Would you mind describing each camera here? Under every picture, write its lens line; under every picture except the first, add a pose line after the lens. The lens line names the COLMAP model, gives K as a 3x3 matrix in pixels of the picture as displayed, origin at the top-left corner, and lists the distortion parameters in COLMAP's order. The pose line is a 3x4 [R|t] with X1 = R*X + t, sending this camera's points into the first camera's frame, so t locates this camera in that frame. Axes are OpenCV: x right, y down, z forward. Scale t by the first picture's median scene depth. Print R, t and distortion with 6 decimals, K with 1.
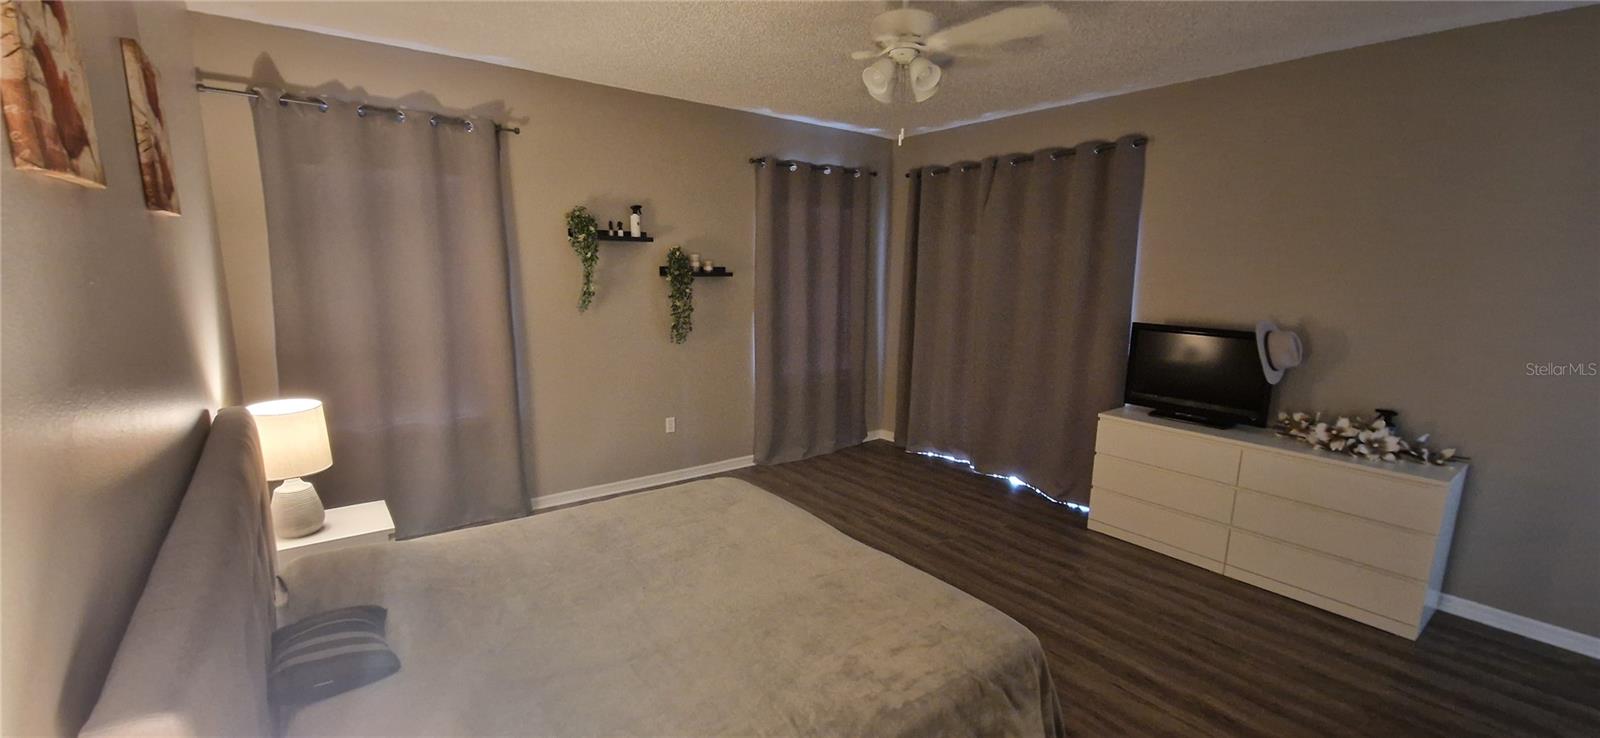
lens RADIAL K [[649.8, 0, 790.0], [0, 649.8, 364.7], [0, 0, 1]] dist [0.003569, -0.003125]
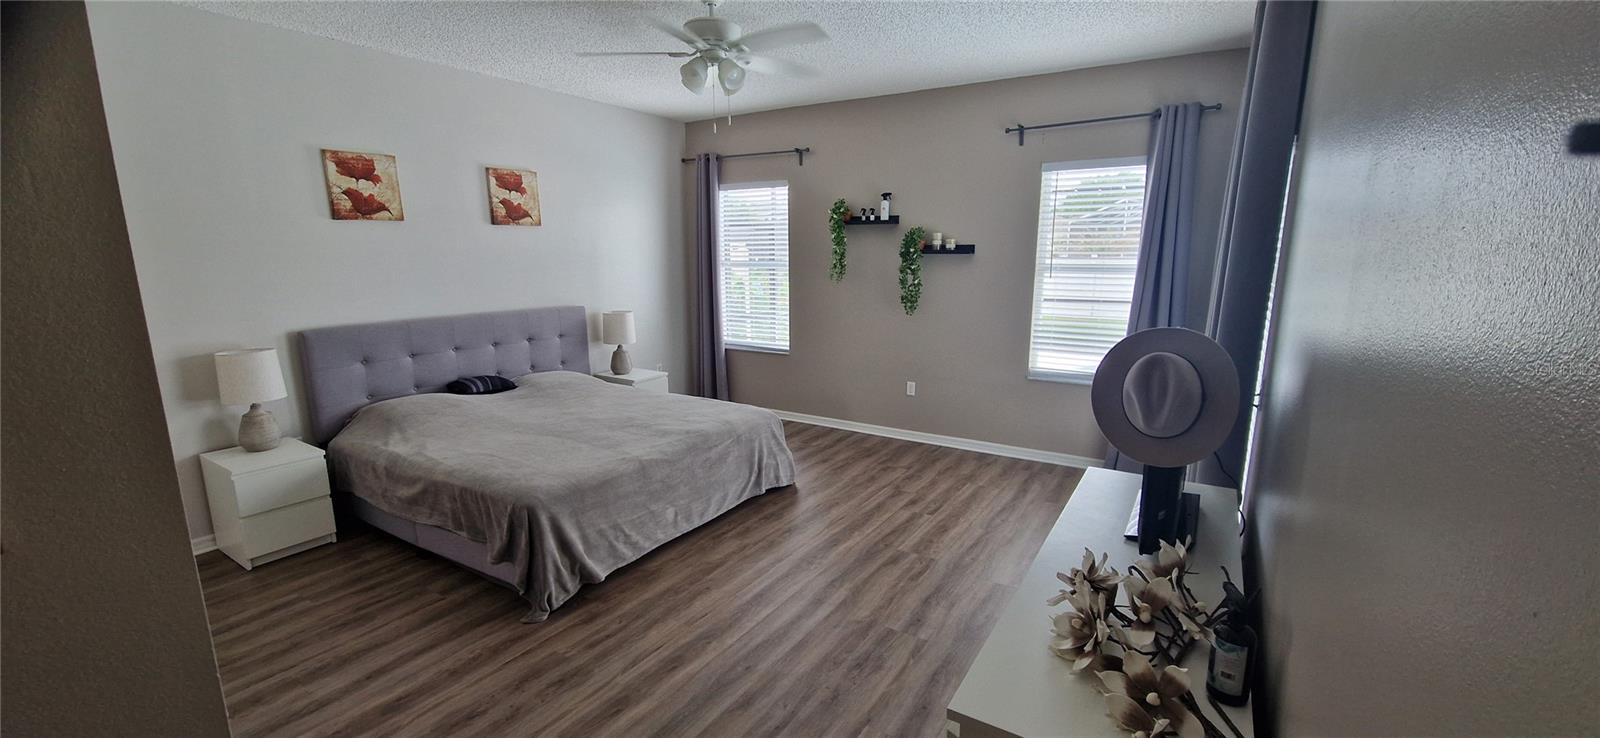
lens RADIAL K [[649.8, 0, 826.1], [0, 649.8, 364.9], [0, 0, 1]] dist [0.003569, -0.003125]
pose [[0.362144, 0.149495, -0.920056, 0.873973], [-0.141529, 0.984430, 0.104247, -0.046671], [0.921315, 0.092462, 0.377663, 0.494758]]
